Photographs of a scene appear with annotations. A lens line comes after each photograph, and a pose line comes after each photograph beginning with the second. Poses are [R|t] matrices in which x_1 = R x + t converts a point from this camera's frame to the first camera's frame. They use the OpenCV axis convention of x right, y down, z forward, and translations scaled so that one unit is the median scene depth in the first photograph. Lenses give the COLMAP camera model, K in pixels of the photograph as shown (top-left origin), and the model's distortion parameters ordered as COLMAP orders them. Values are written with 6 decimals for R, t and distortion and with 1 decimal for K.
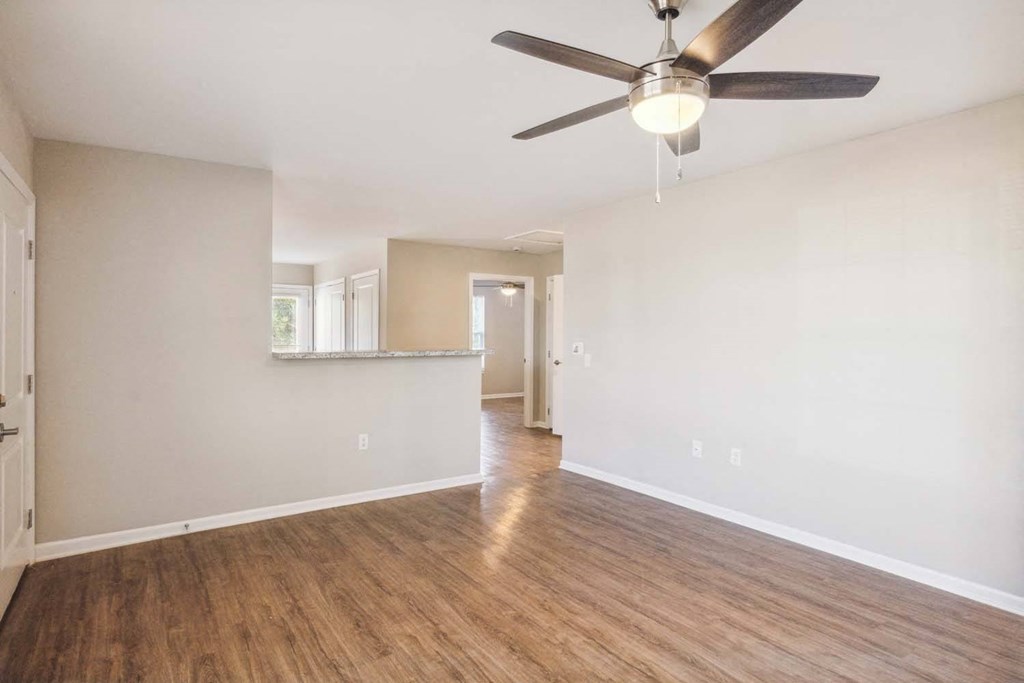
lens RADIAL K [[542.4, 0, 521.9], [0, 542.4, 336.4], [0, 0, 1]] dist [-0.000630, -0.001147]
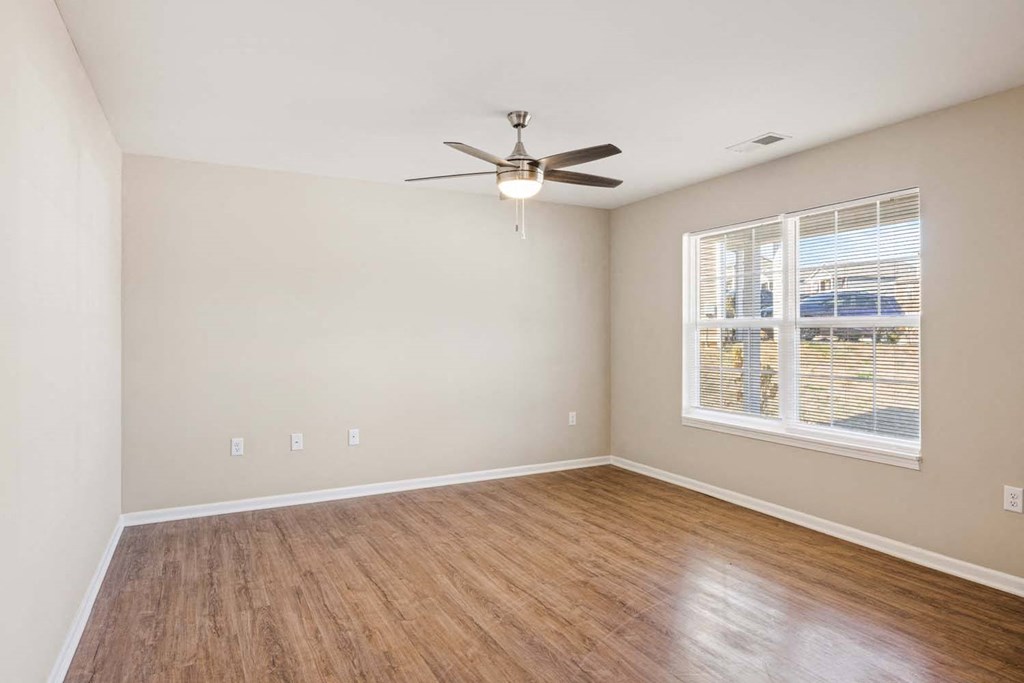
lens RADIAL K [[611.6, 0, 512.0], [0, 611.6, 337.7], [0, 0, 1]] dist [-0.003804, 0.000533]
pose [[-0.992457, -0.003205, 0.122551, 0.045084], [-0.001168, 0.999860, 0.016690, 0.009331], [-0.122588, 0.016421, -0.992322, 1.846668]]
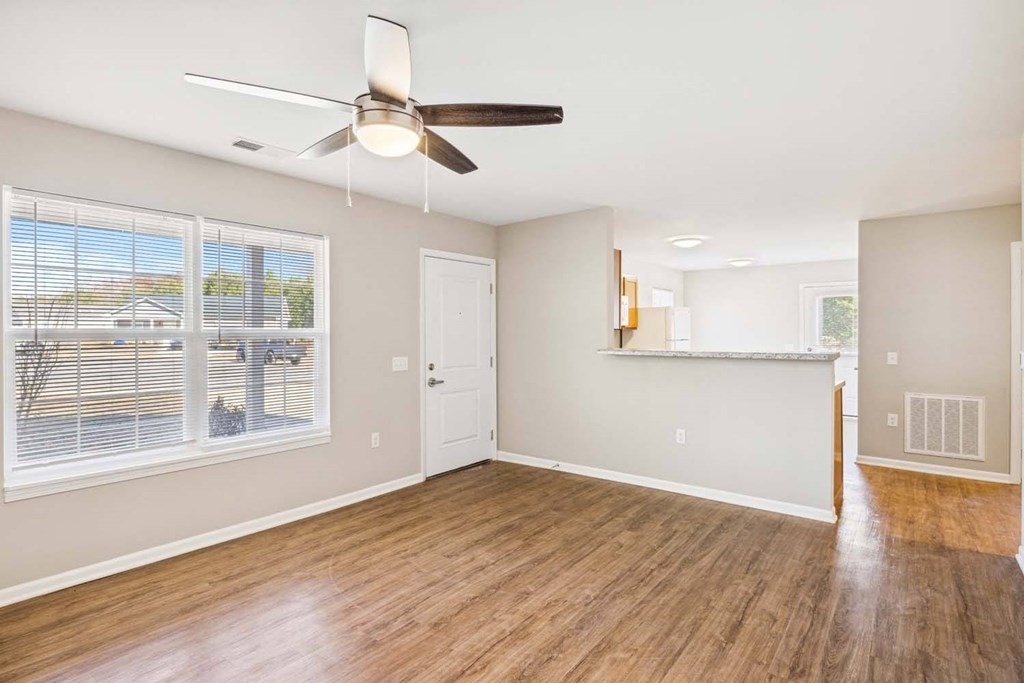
lens RADIAL K [[521.2, 0, 515.5], [0, 521.2, 337.7], [0, 0, 1]] dist [-0.001304, -0.000263]
pose [[0.304923, 0.006050, -0.952358, 0.898368], [-0.003362, 0.999980, 0.005276, -0.003097], [0.952371, 0.001593, 0.304937, 0.599892]]
